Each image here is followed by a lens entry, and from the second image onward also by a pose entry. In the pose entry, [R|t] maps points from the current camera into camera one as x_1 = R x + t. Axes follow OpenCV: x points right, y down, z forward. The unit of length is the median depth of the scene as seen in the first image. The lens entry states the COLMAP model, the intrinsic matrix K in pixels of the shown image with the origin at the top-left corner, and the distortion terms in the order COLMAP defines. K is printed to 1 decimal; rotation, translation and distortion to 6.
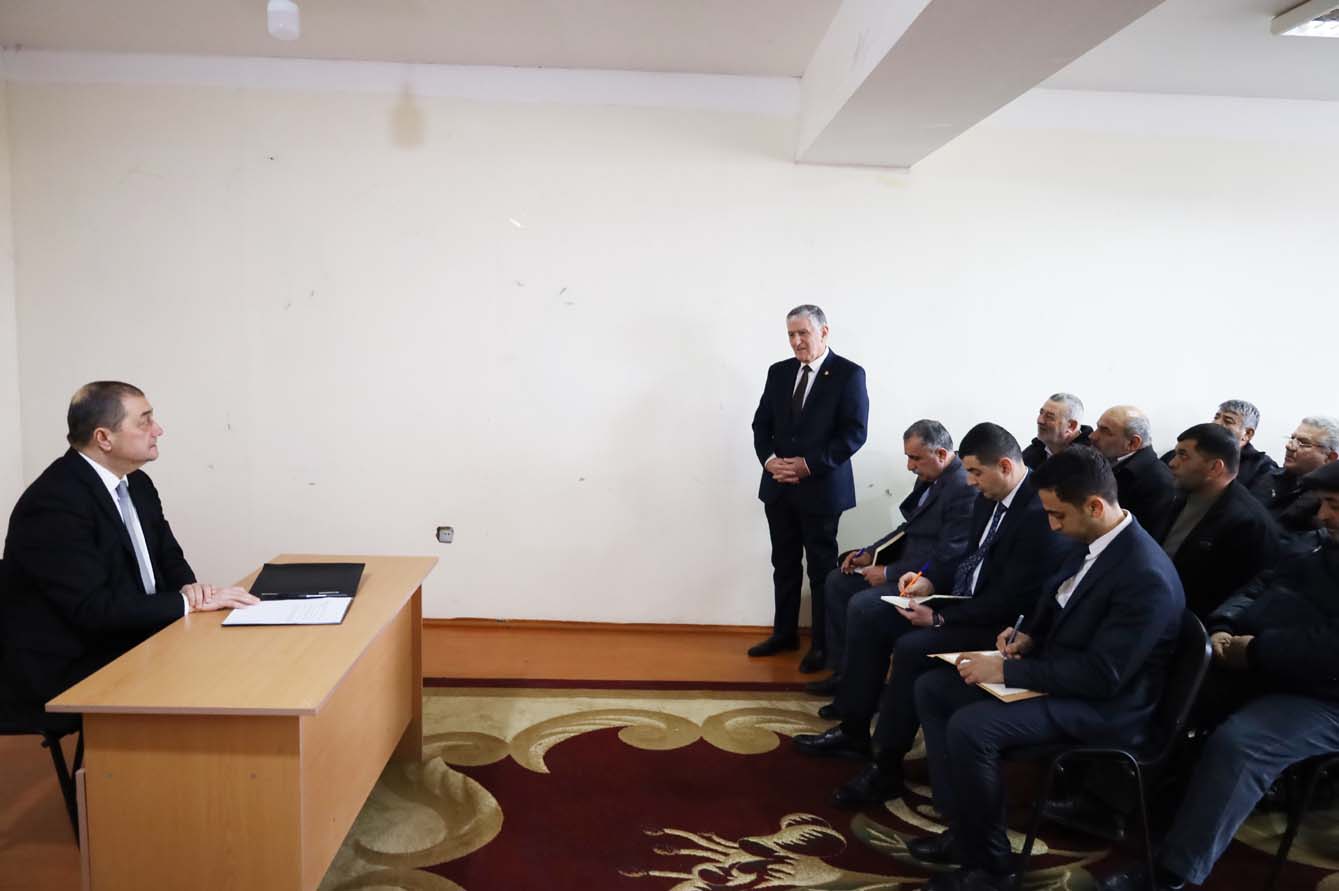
lens RADIAL K [[913.1, 0, 671.2], [0, 913.1, 448.1], [0, 0, 1]] dist [-0.018361, 0.009712]
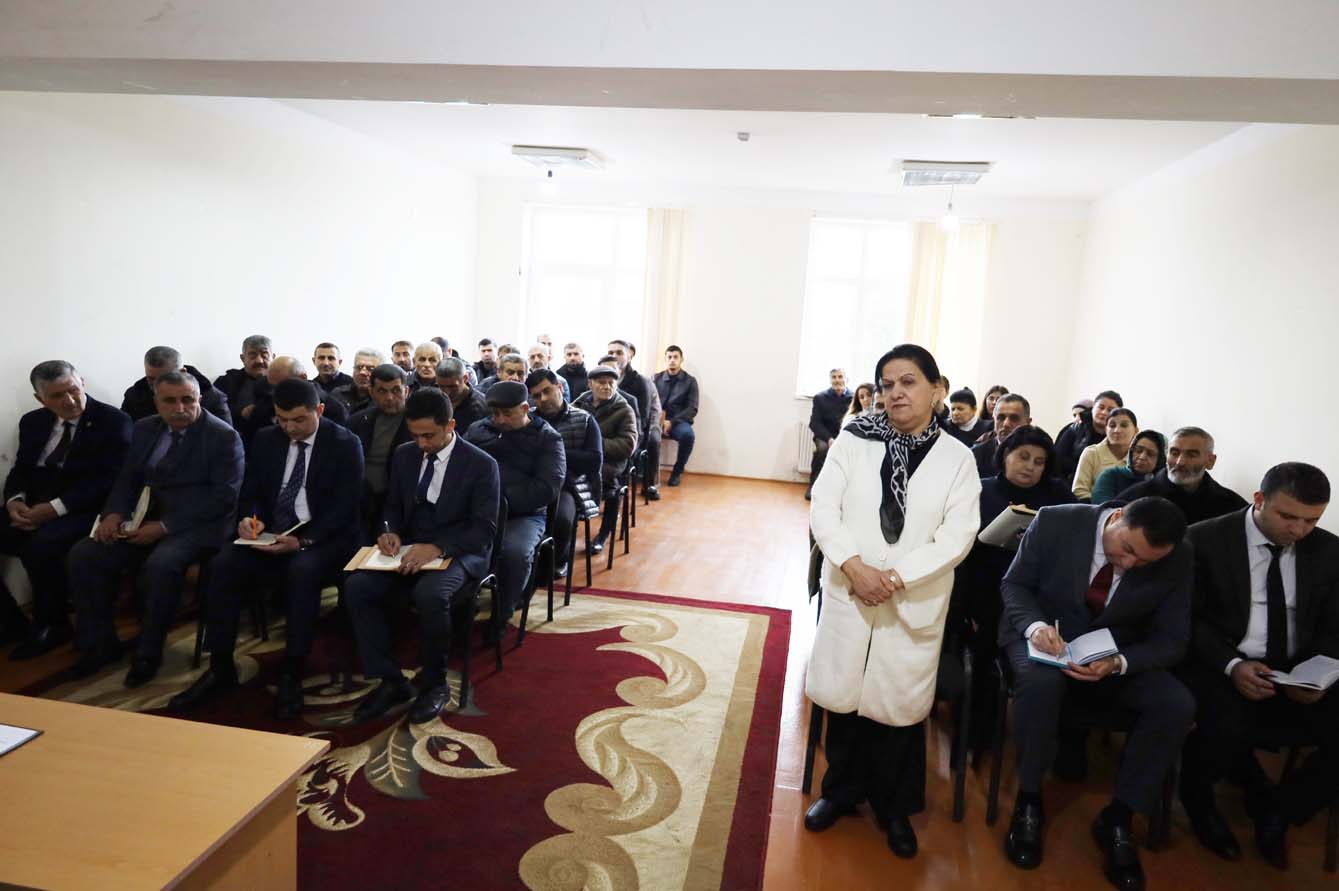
lens RADIAL K [[913.1, 0, 670.5], [0, 913.1, 448.5], [0, 0, 1]] dist [-0.018361, 0.009712]
pose [[0.211489, -0.173314, 0.961891, -0.806697], [0.051766, 0.984757, 0.166053, -0.124561], [-0.976008, 0.014675, 0.217237, 0.266981]]
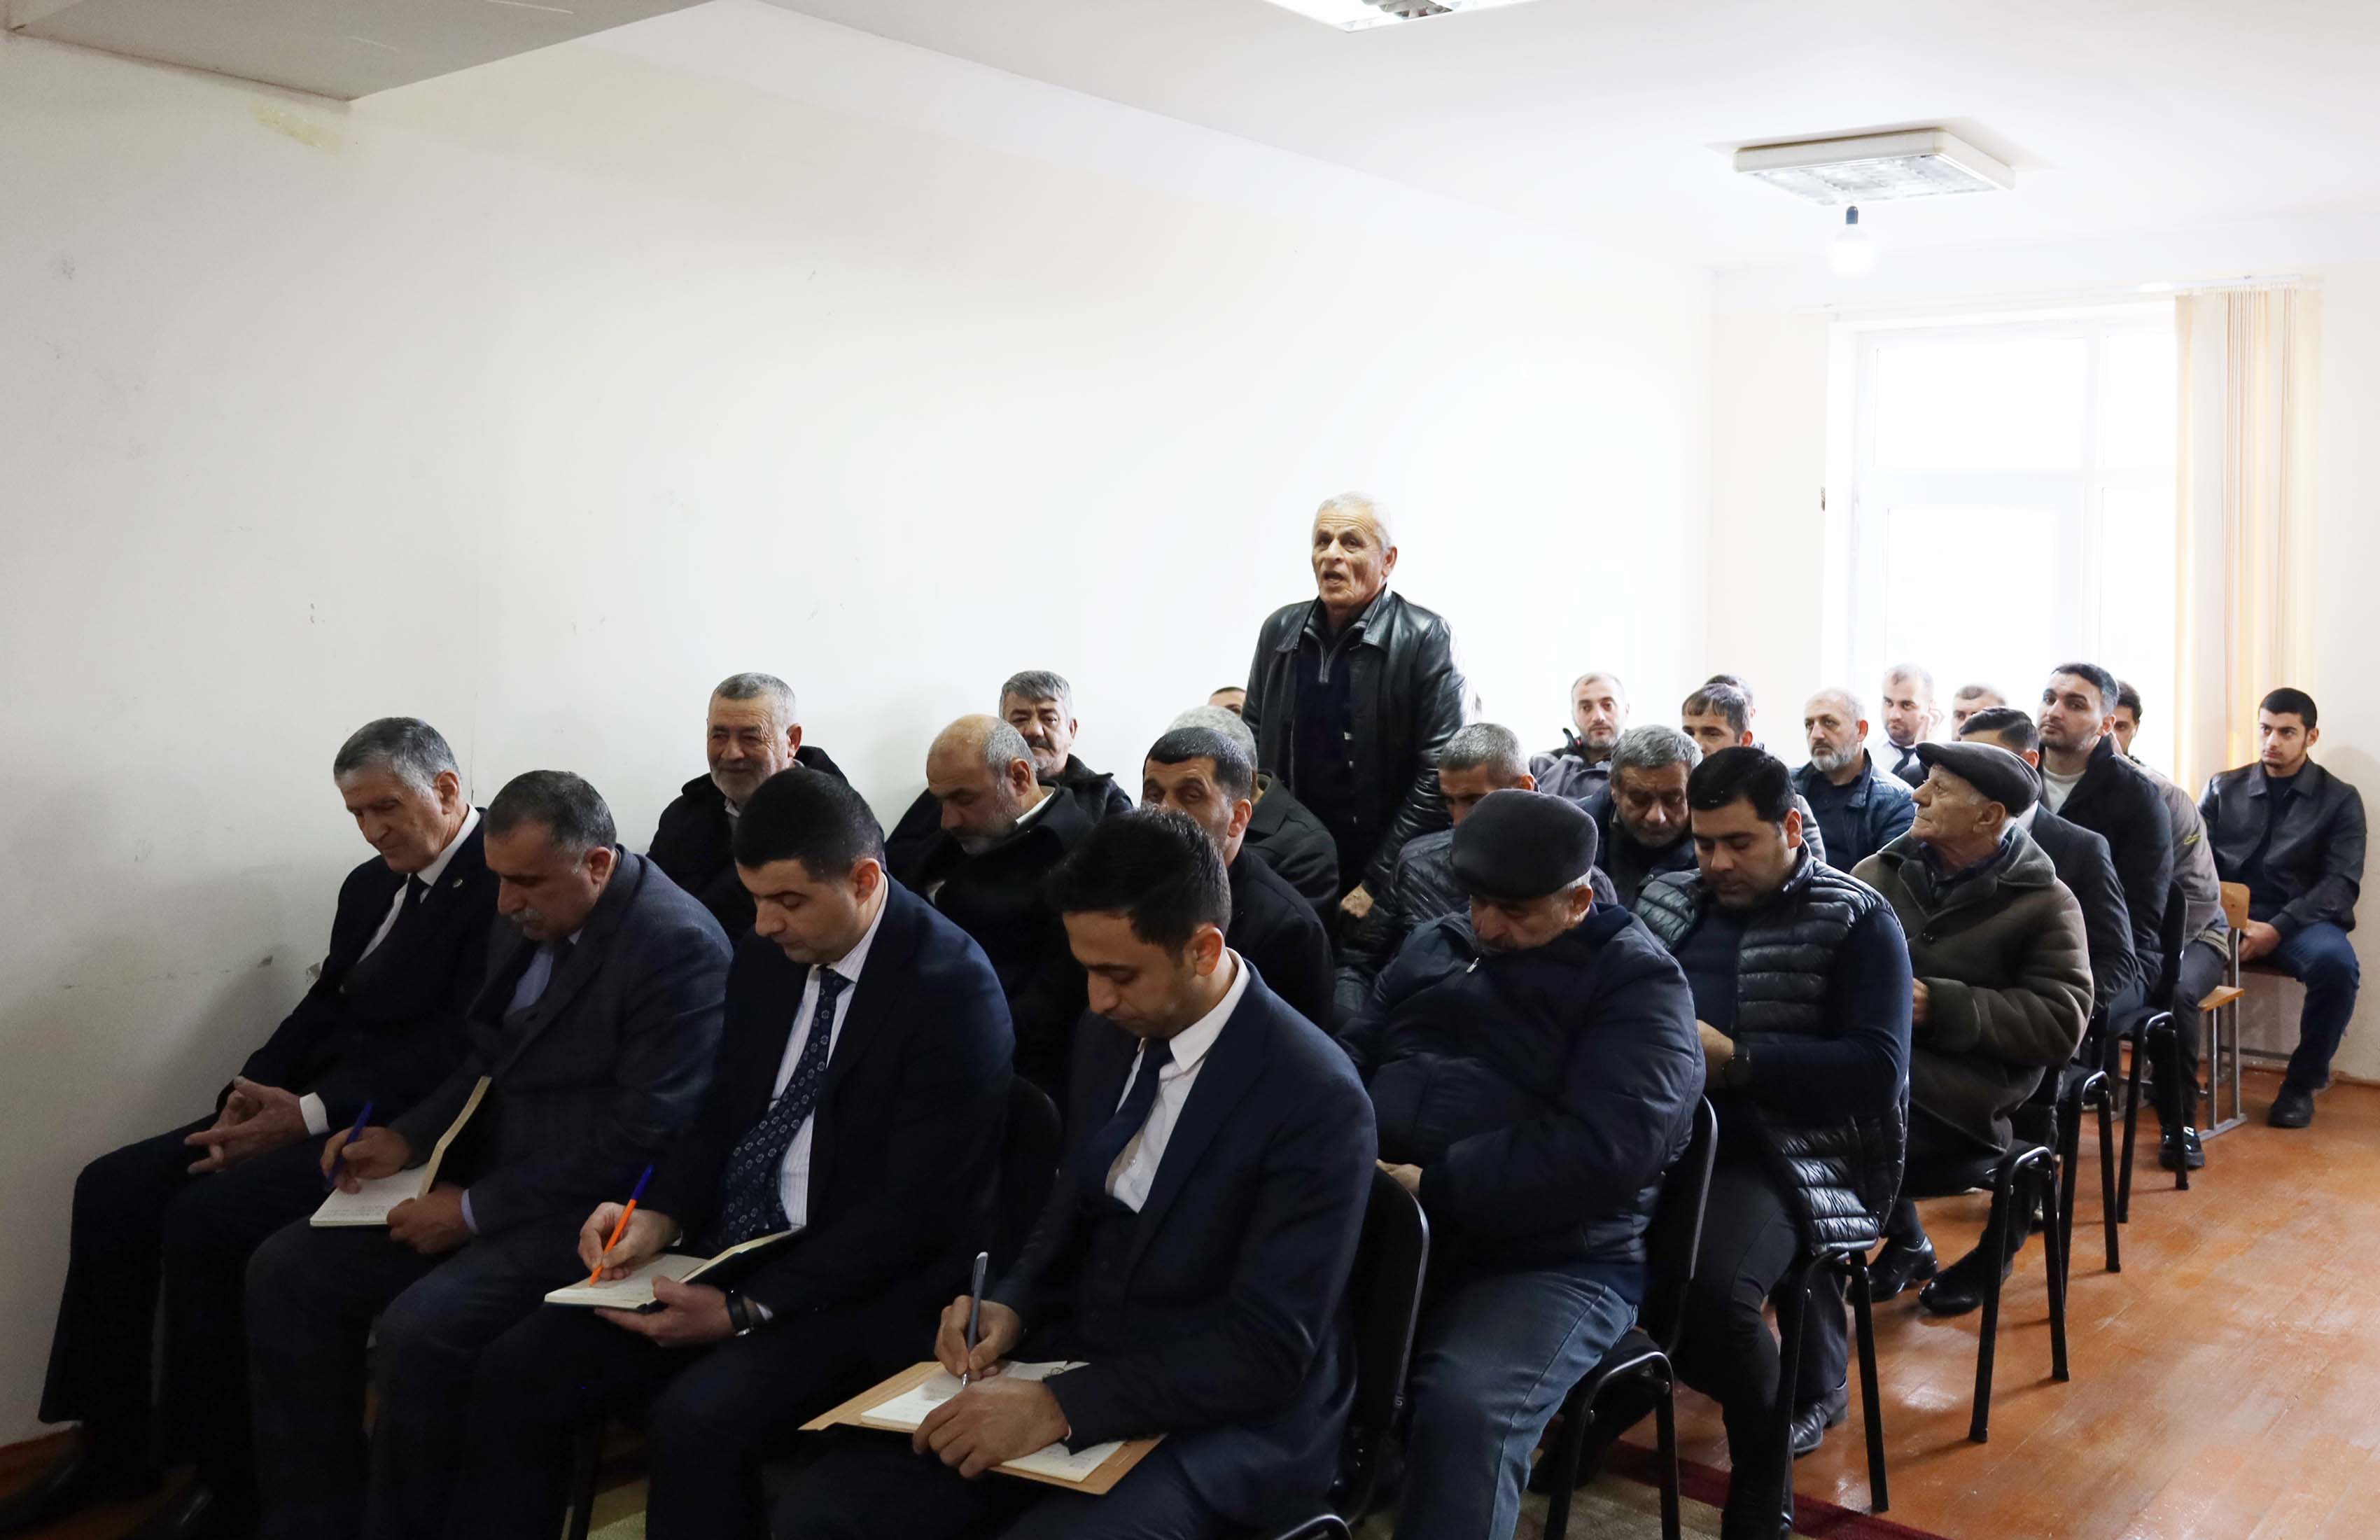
lens RADIAL K [[2051.5, 0, 1336.6], [0, 2051.5, 560.3], [0, 0, 1]] dist [-0.018161, 0.026352]
pose [[0.635218, -0.008794, 0.772283, -0.211991], [0.085698, 0.994563, -0.059163, -0.052889], [-0.767564, 0.103764, 0.632518, 0.269013]]
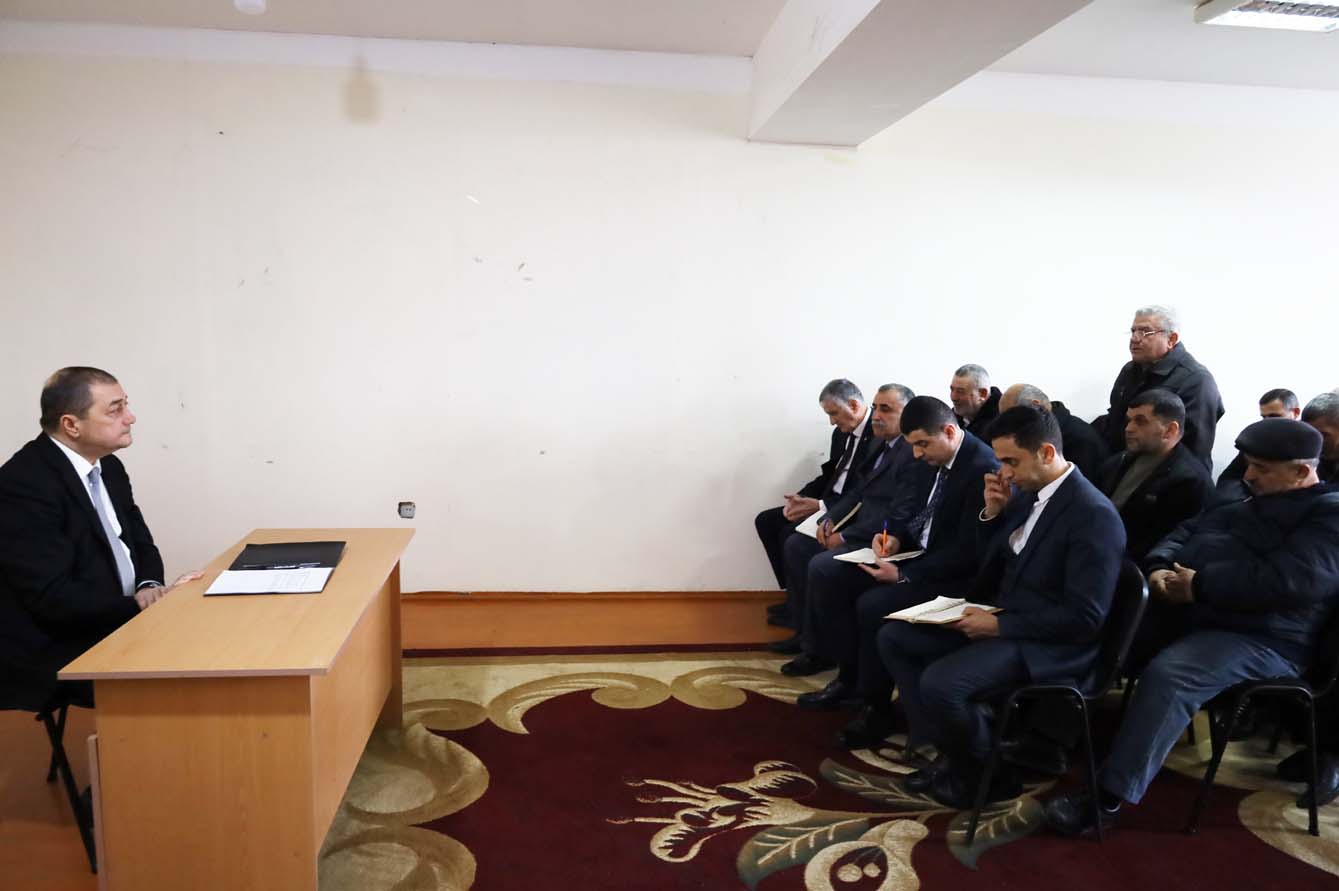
lens RADIAL K [[913.1, 0, 670.9], [0, 913.1, 448.1], [0, 0, 1]] dist [-0.018361, 0.009712]
pose [[0.997293, -0.017414, 0.071444, -0.045223], [0.015690, 0.999574, 0.024611, 0.010309], [-0.071842, -0.023423, 0.997141, -0.040219]]
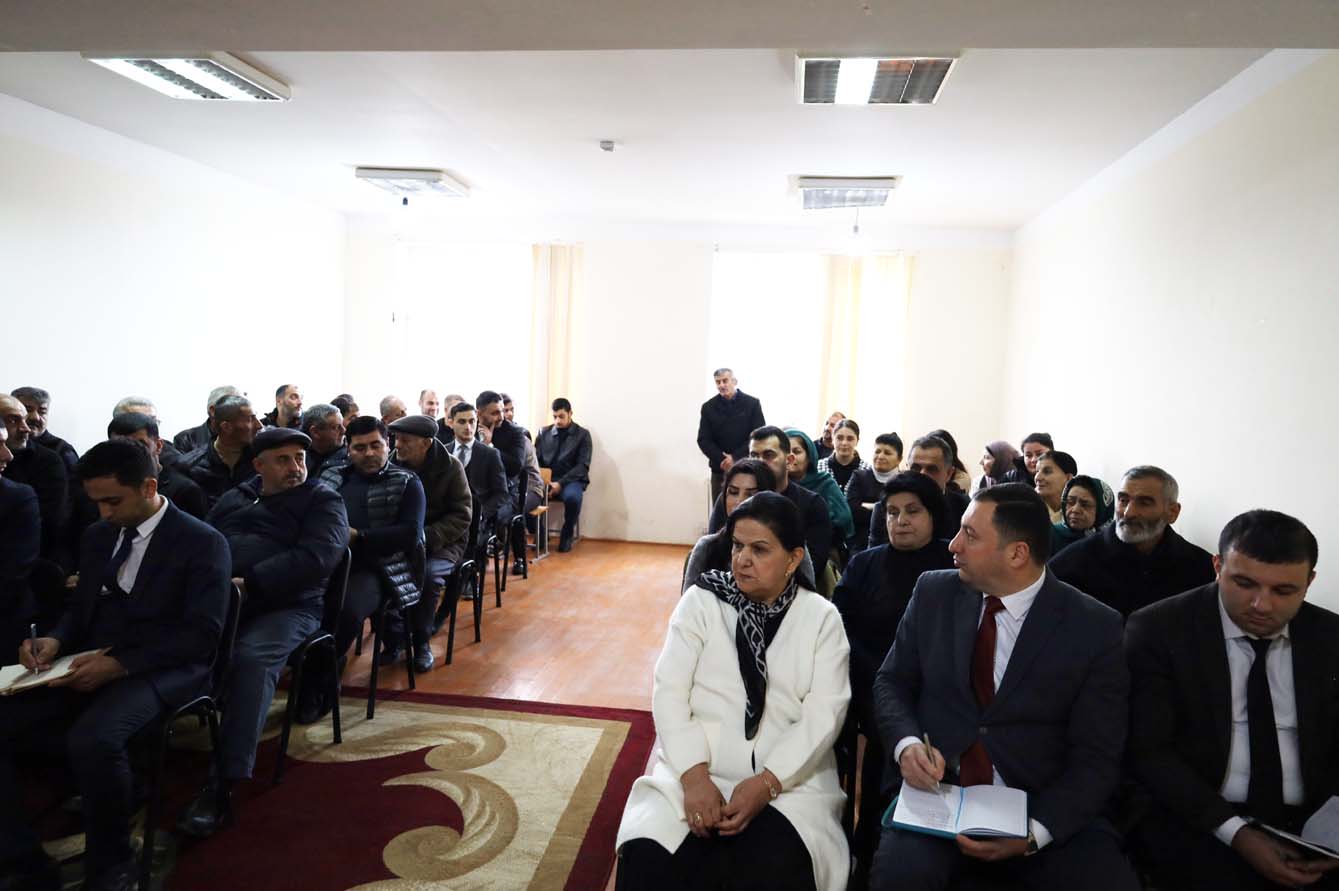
lens RADIAL K [[913.1, 0, 671.4], [0, 913.1, 446.0], [0, 0, 1]] dist [-0.018361, 0.009712]
pose [[0.160728, -0.108087, 0.981062, -0.435890], [0.068860, 0.992792, 0.098098, -0.054352], [-0.984594, 0.051789, 0.167013, 0.155164]]
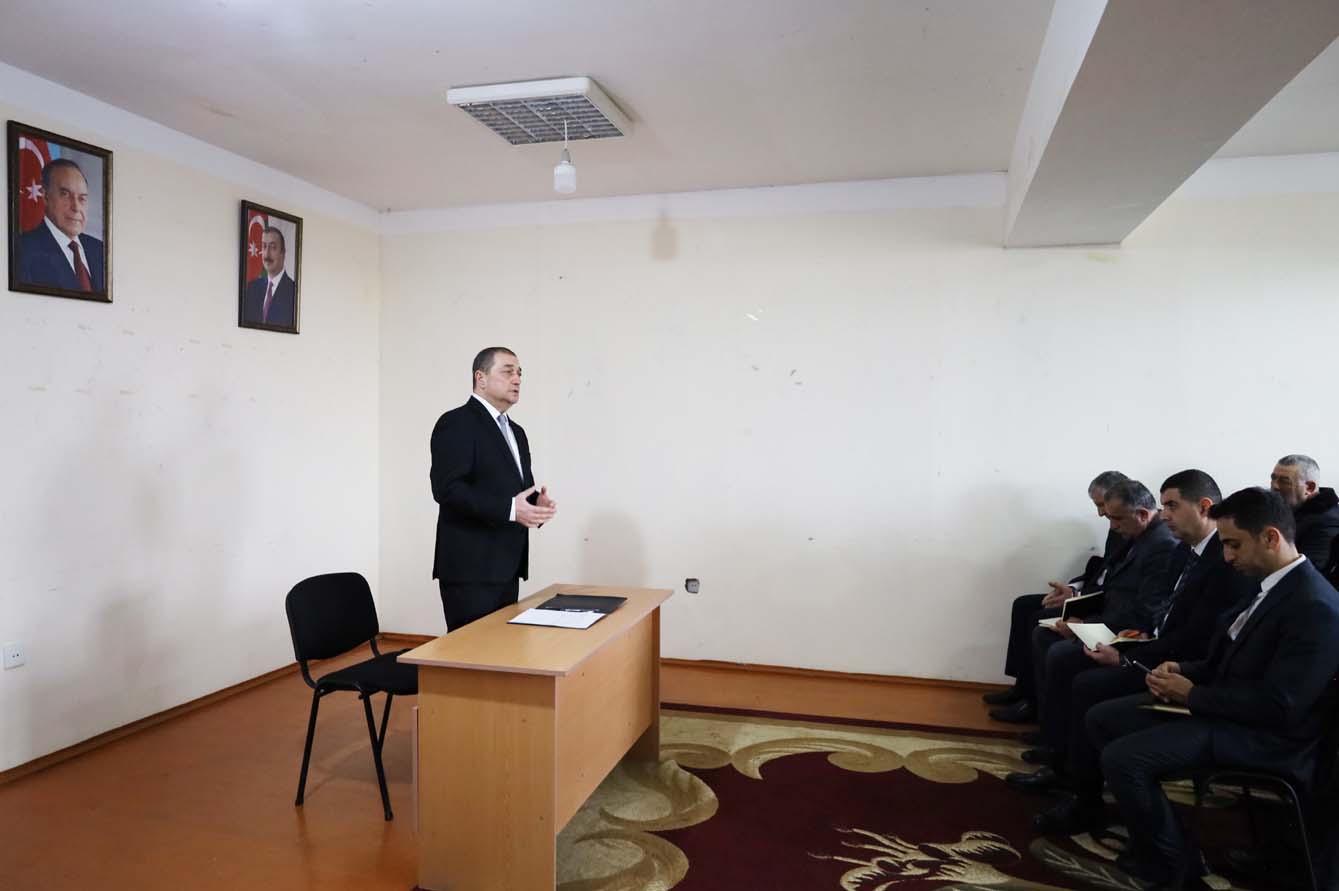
lens RADIAL K [[913.1, 0, 669.3], [0, 913.1, 448.7], [0, 0, 1]] dist [-0.018361, 0.009712]
pose [[0.954153, -0.015938, -0.298895, 0.119284], [-0.012453, 0.995603, -0.092842, 0.049458], [0.299061, 0.092308, 0.949759, -0.201353]]
